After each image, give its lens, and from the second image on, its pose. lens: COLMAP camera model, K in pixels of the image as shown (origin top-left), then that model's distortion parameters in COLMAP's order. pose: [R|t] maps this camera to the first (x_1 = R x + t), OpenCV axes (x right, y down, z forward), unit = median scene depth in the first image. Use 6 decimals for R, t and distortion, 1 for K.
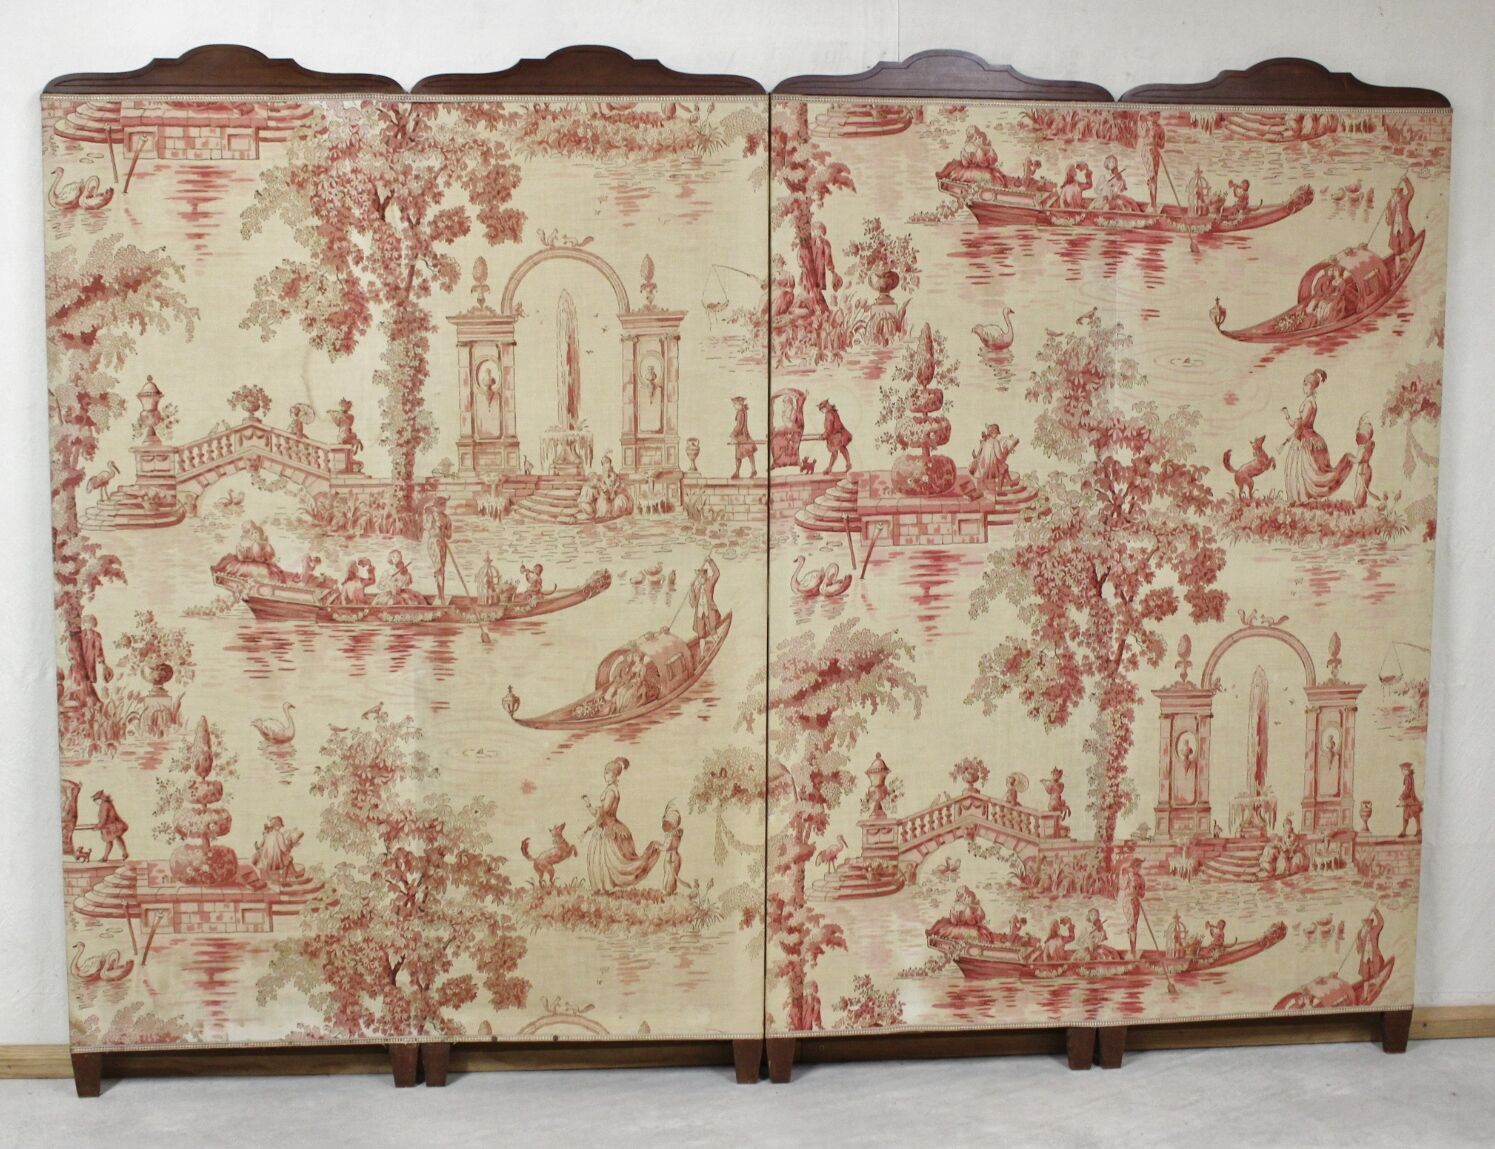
lens RADIAL K [[1999.7, 0, 634.6], [0, 1999.7, 570.2], [0, 0, 1]] dist [-0.139457, 0.157377]
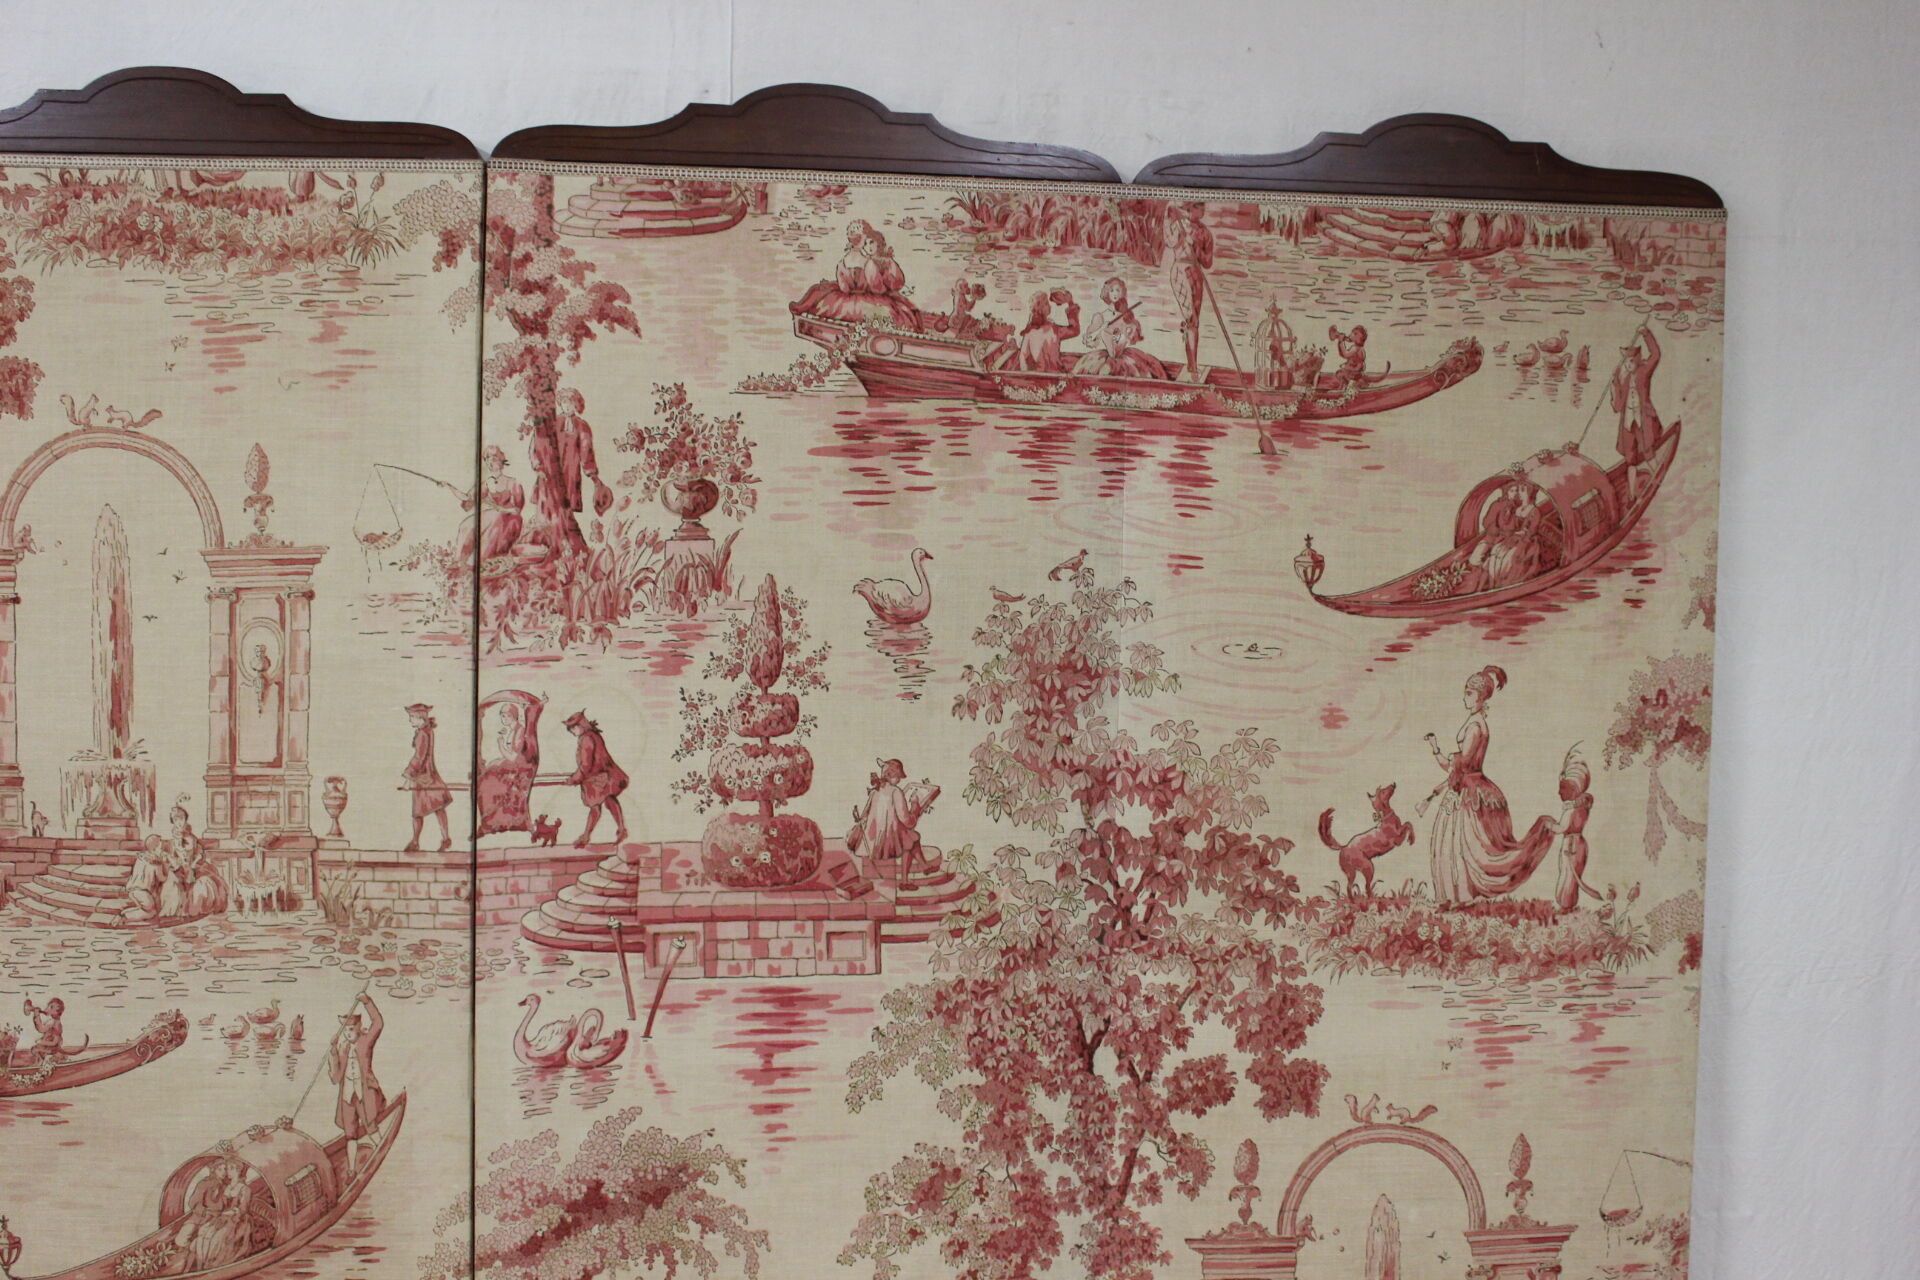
lens RADIAL K [[1975.0, 0, 948.9], [0, 1975.0, 645.4], [0, 0, 1]] dist [-0.138228, 0.160506]
pose [[0.999701, 0.018907, 0.015511, 0.188176], [-0.017679, 0.996964, -0.075831, -0.064230], [-0.016897, 0.075534, 0.997000, 0.457371]]
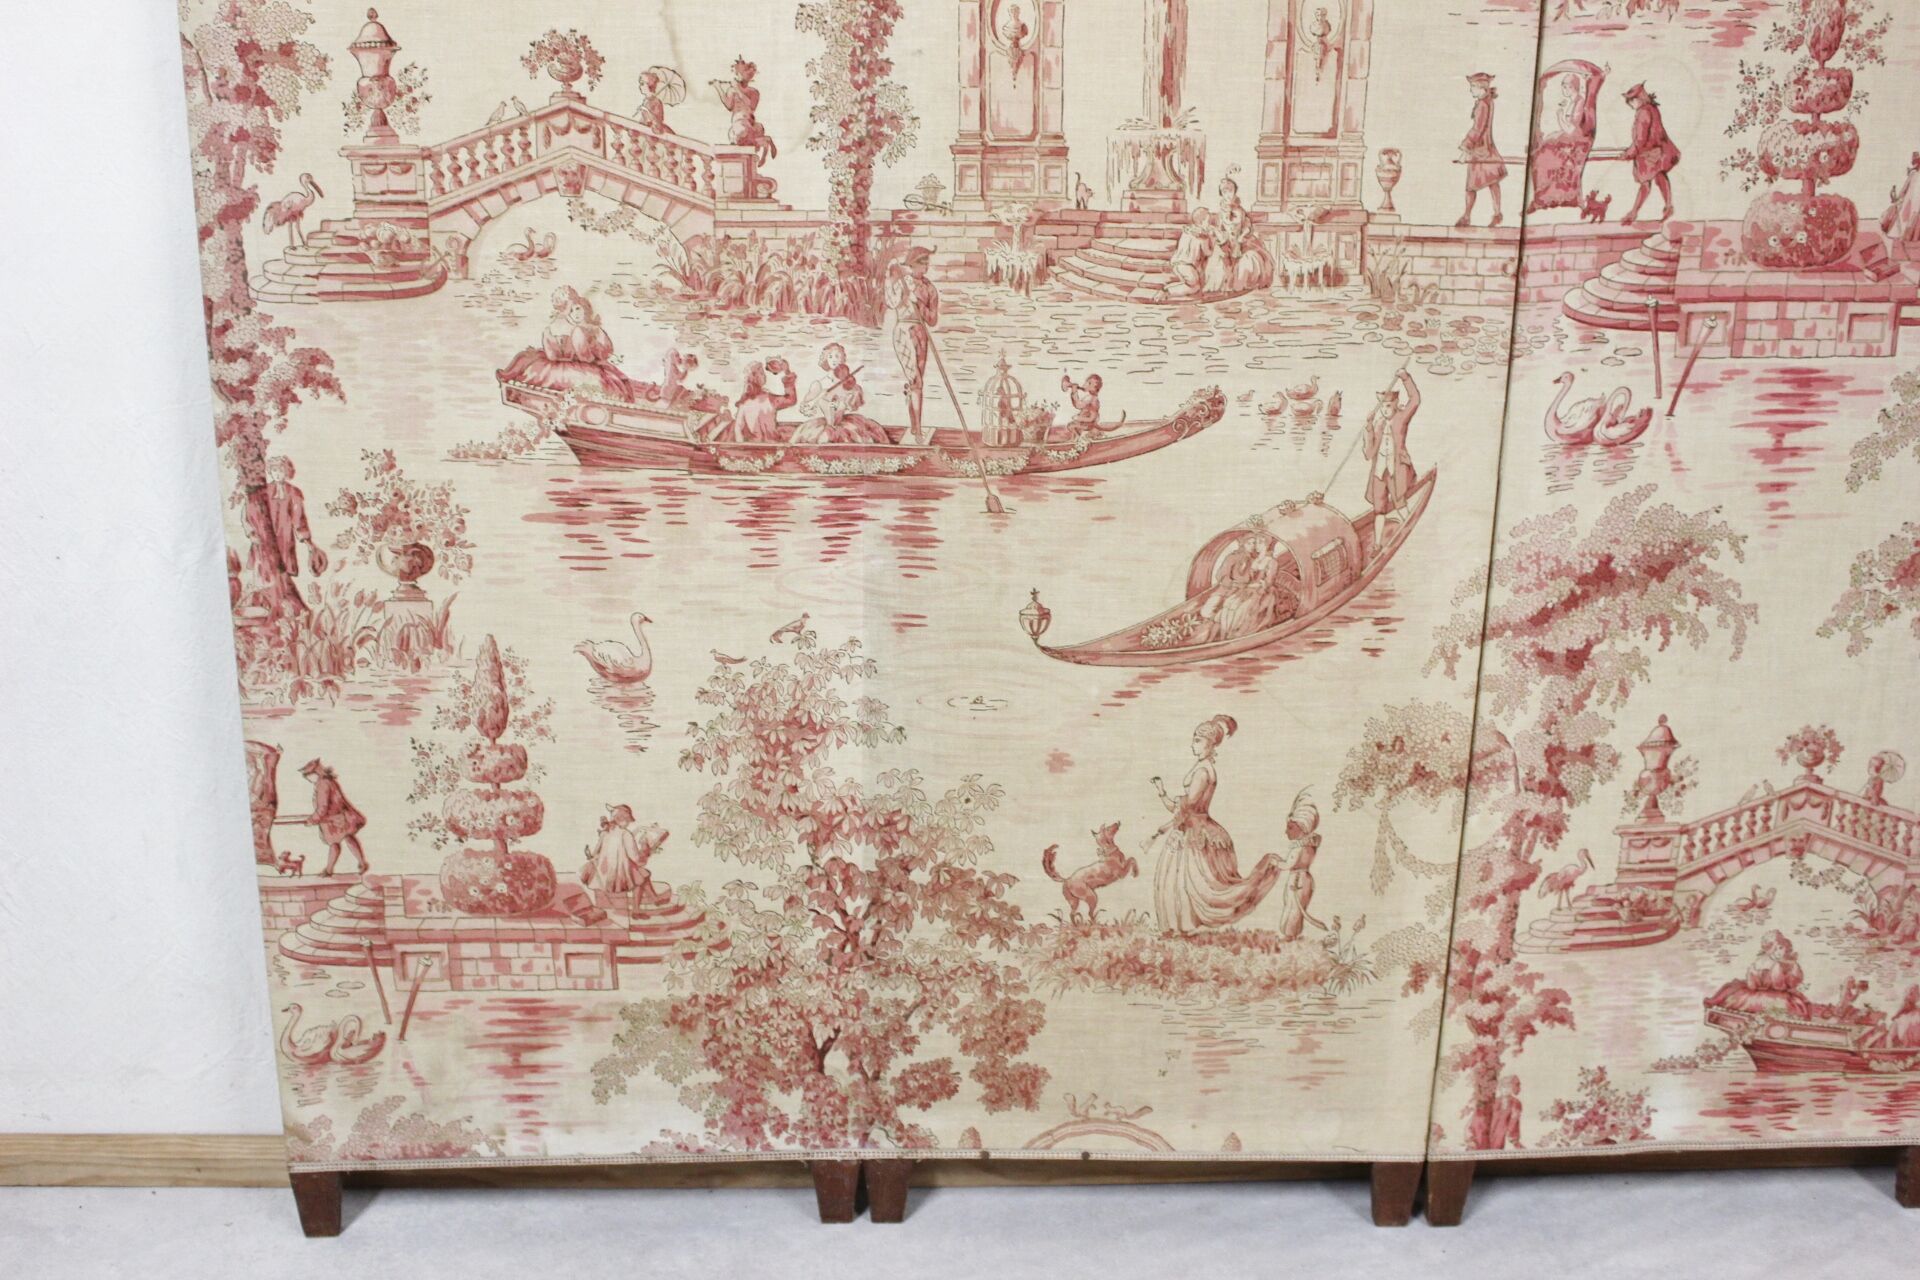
lens RADIAL K [[1975.0, 0, 948.9], [0, 1975.0, 645.4], [0, 0, 1]] dist [-0.138228, 0.160506]
pose [[0.999411, 0.025918, -0.022513, -0.073866], [-0.020664, 0.977831, 0.208373, -0.042050], [0.027414, -0.207785, 0.977790, 0.455464]]
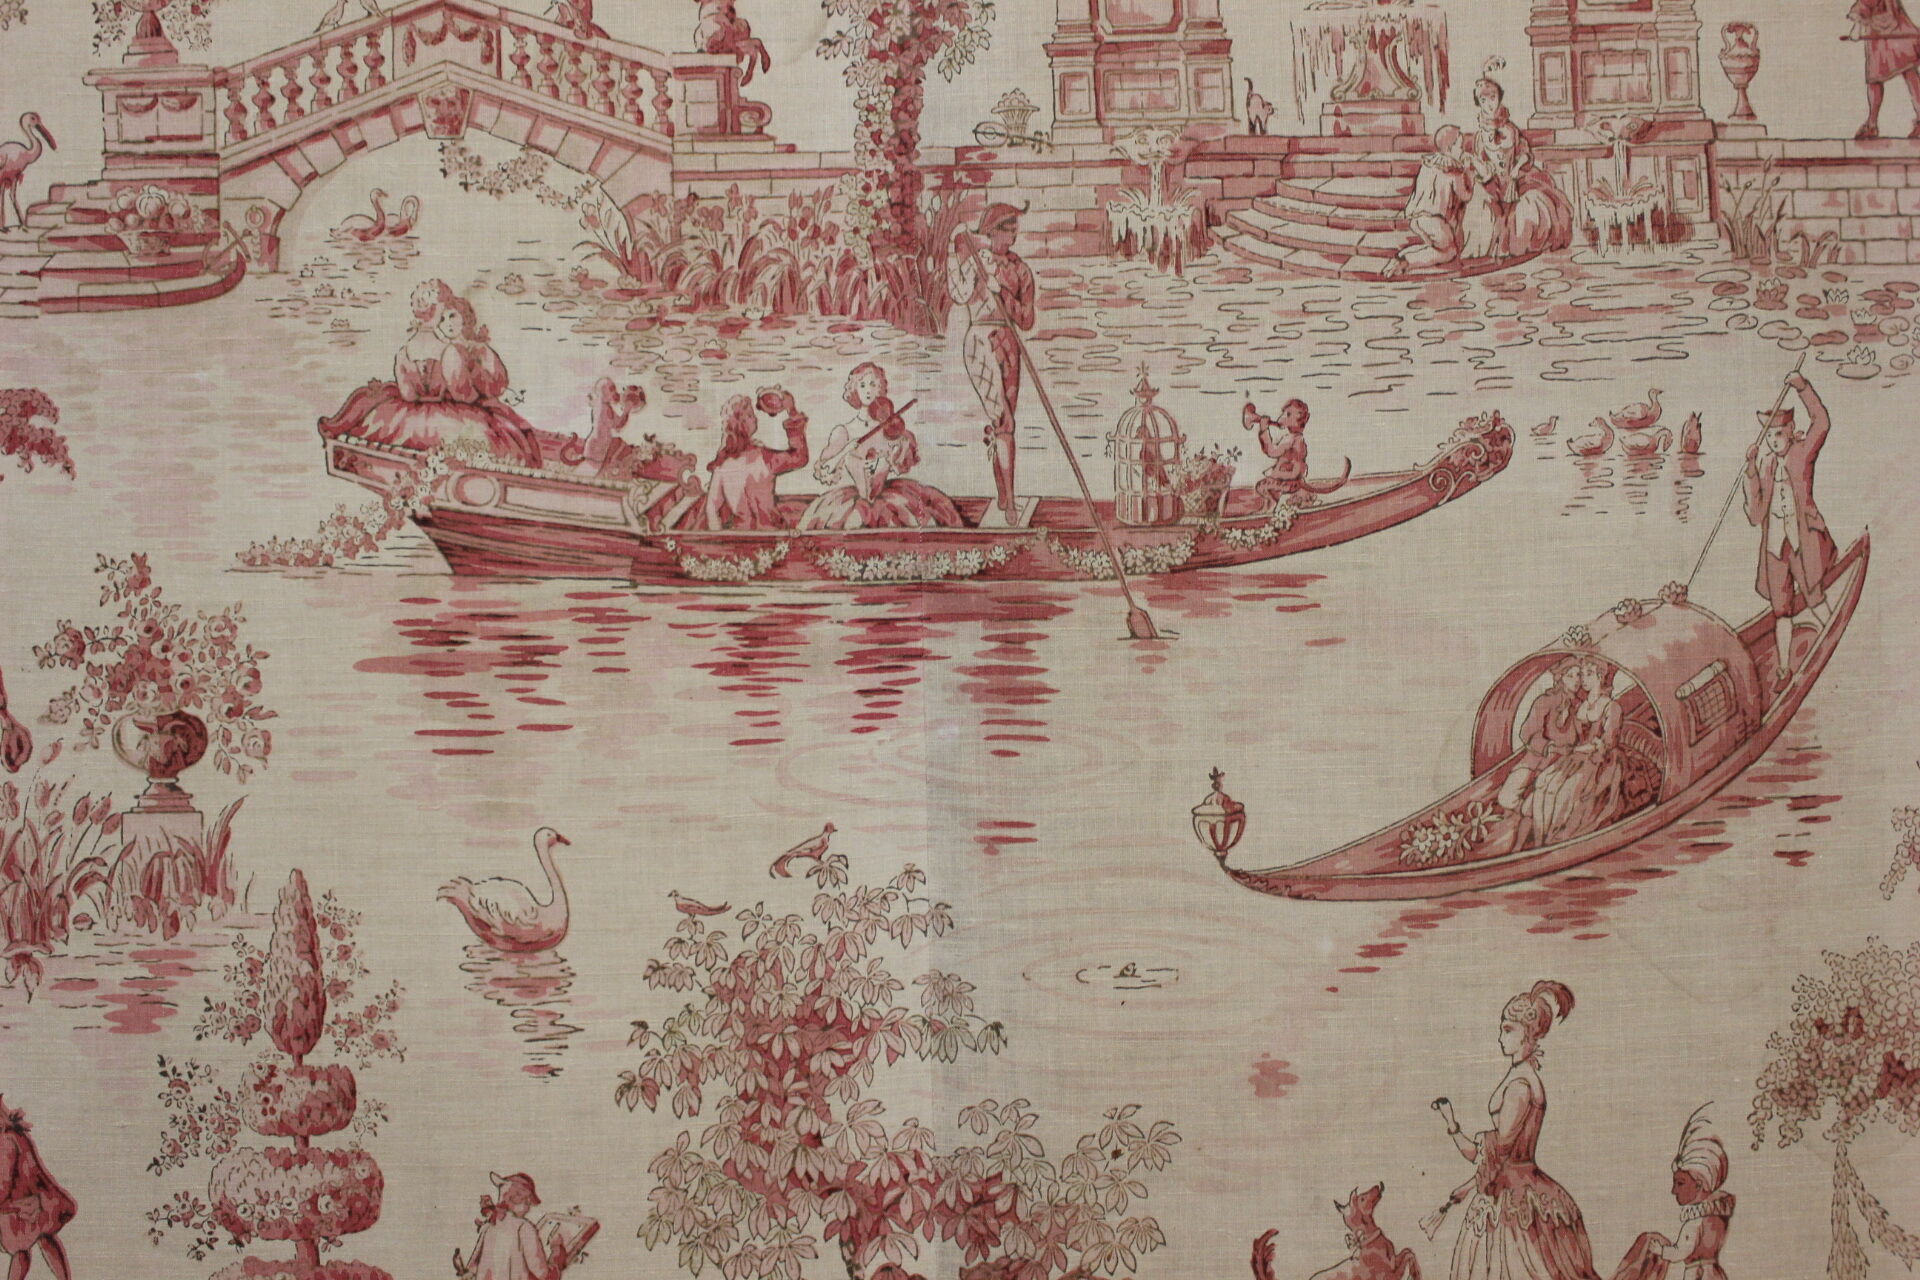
lens RADIAL K [[1975.0, 0, 948.9], [0, 1975.0, 645.4], [0, 0, 1]] dist [-0.138228, 0.160506]
pose [[0.998147, -0.019854, -0.057517, -0.087752], [0.014616, 0.995826, -0.090090, 0.066418], [0.059066, 0.089083, 0.994271, 0.673620]]
